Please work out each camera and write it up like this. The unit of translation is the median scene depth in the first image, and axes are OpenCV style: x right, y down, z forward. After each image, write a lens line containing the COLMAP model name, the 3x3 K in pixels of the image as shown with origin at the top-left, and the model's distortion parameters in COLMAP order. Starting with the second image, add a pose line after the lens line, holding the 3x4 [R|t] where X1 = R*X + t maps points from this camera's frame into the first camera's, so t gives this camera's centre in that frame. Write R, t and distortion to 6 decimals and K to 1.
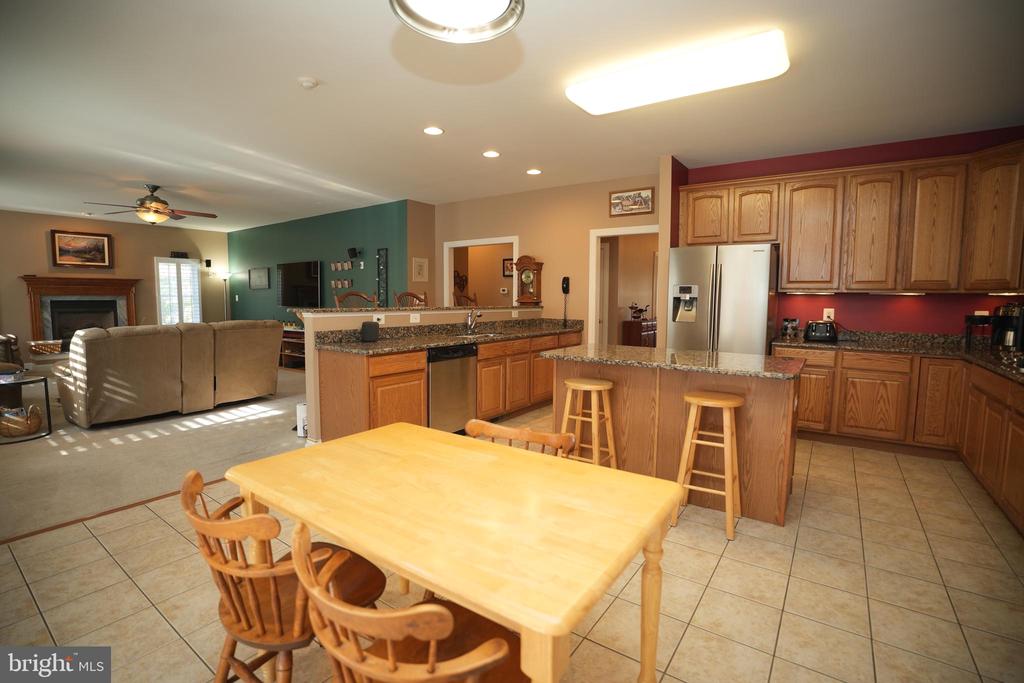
lens RADIAL K [[469.3, 0, 510.3], [0, 469.3, 340.7], [0, 0, 1]] dist [-0.073744, 0.019445]
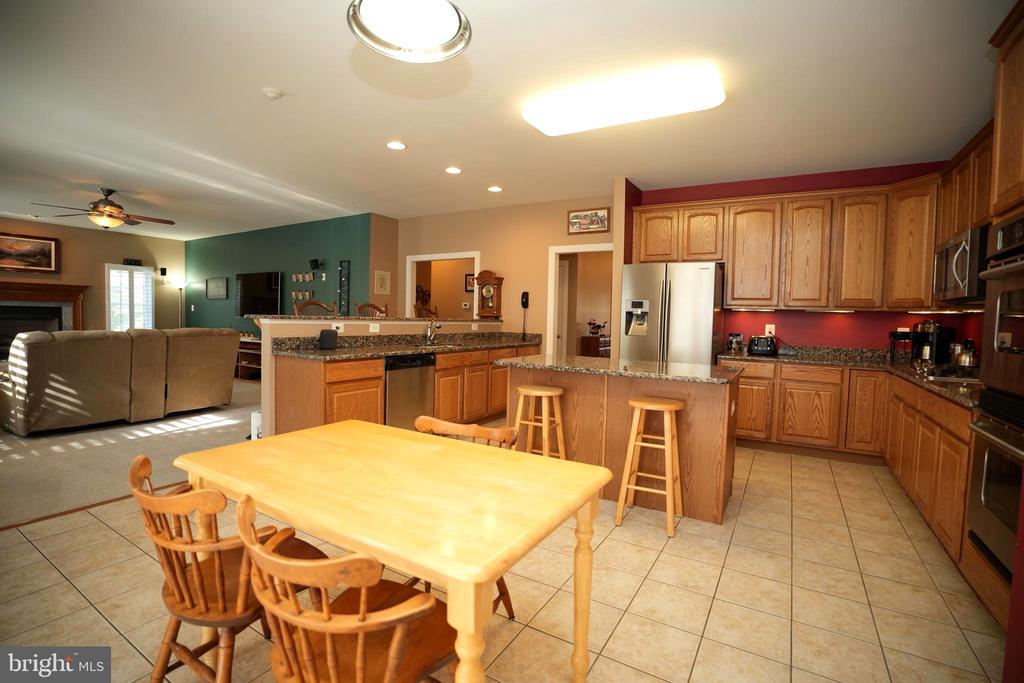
lens RADIAL K [[469.3, 0, 510.3], [0, 469.3, 340.7], [0, 0, 1]] dist [-0.073744, 0.019445]
pose [[0.997200, 0.014080, 0.073441, 0.012382], [-0.011175, 0.999144, -0.039818, 0.013139], [-0.073939, 0.038886, 0.996504, -0.019841]]
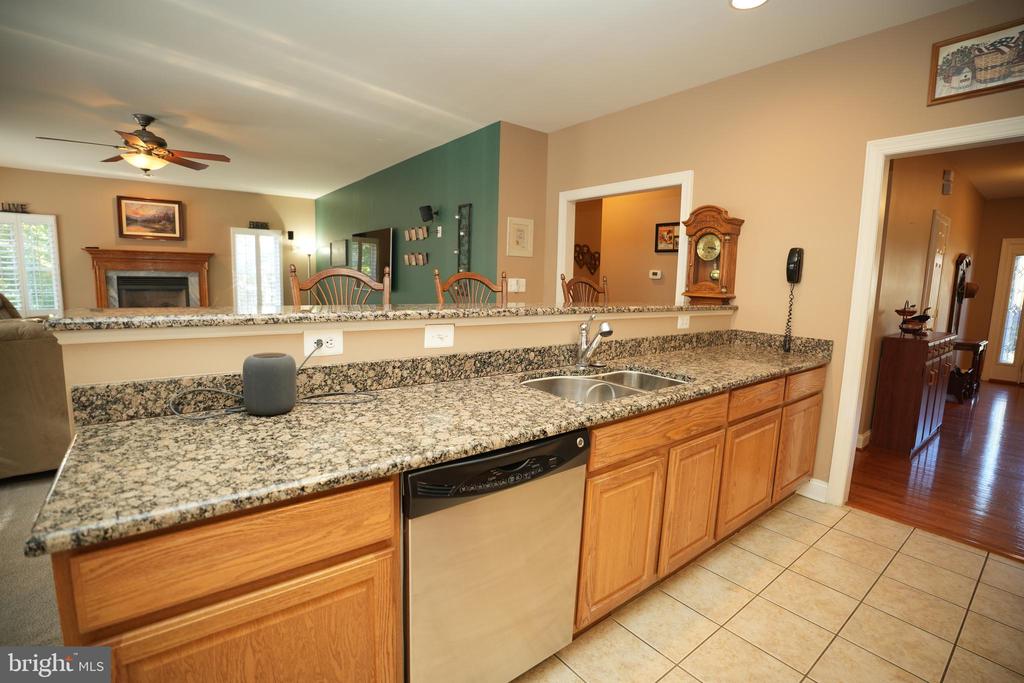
lens RADIAL K [[469.3, 0, 510.3], [0, 469.3, 340.7], [0, 0, 1]] dist [-0.073744, 0.019445]
pose [[0.956987, 0.057297, -0.284417, -0.025179], [-0.047108, 0.997983, 0.042542, -0.051171], [0.286281, -0.027314, 0.957756, 0.503636]]
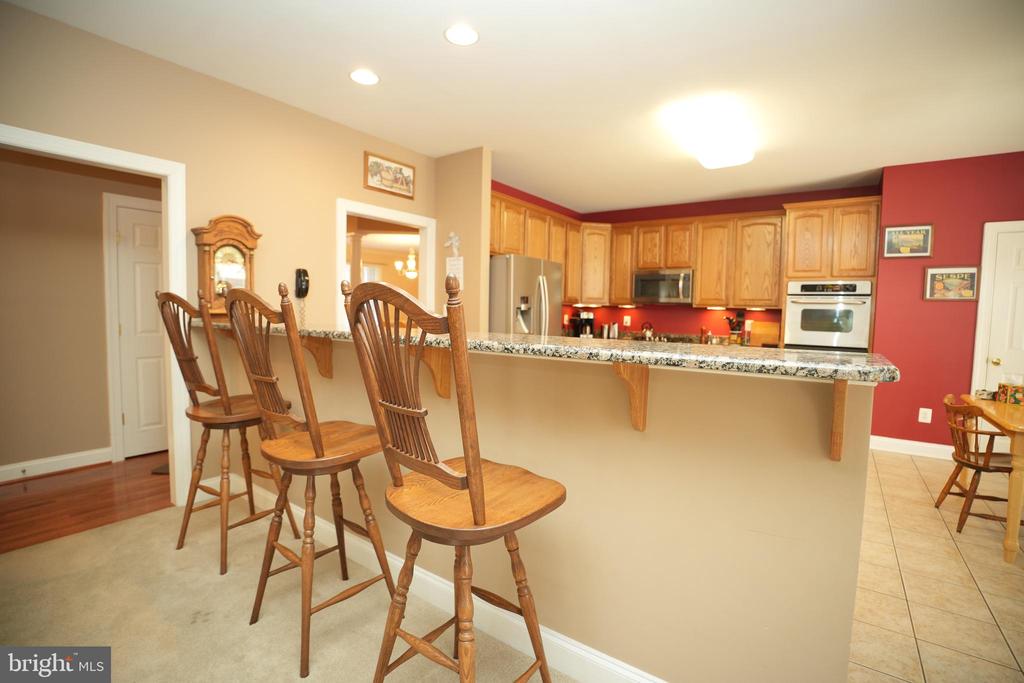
lens RADIAL K [[469.3, 0, 510.3], [0, 469.3, 340.7], [0, 0, 1]] dist [-0.073744, 0.019445]
pose [[0.014597, -0.073222, 0.997209, -0.481333], [0.069148, 0.995001, 0.072048, -0.076091], [-0.997500, 0.067904, 0.019588, 0.793387]]
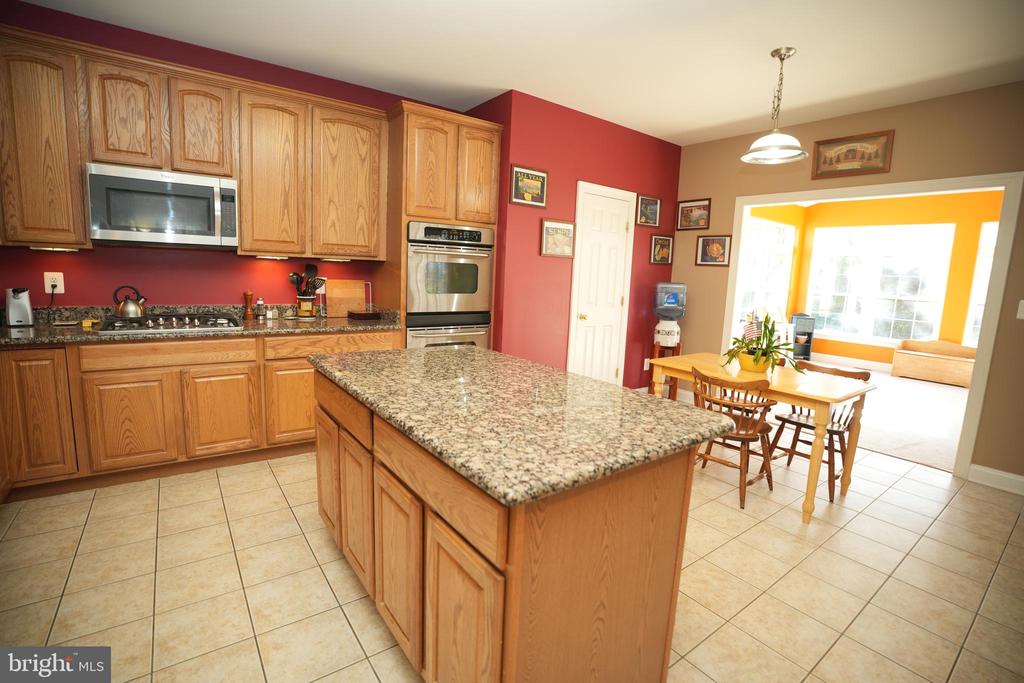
lens RADIAL K [[469.3, 0, 510.3], [0, 469.3, 340.7], [0, 0, 1]] dist [-0.073744, 0.019445]
pose [[-0.948116, -0.091130, 0.304584, 0.078597], [-0.018870, 0.972480, 0.232221, -0.080548], [-0.317364, 0.214424, -0.923744, 0.820024]]
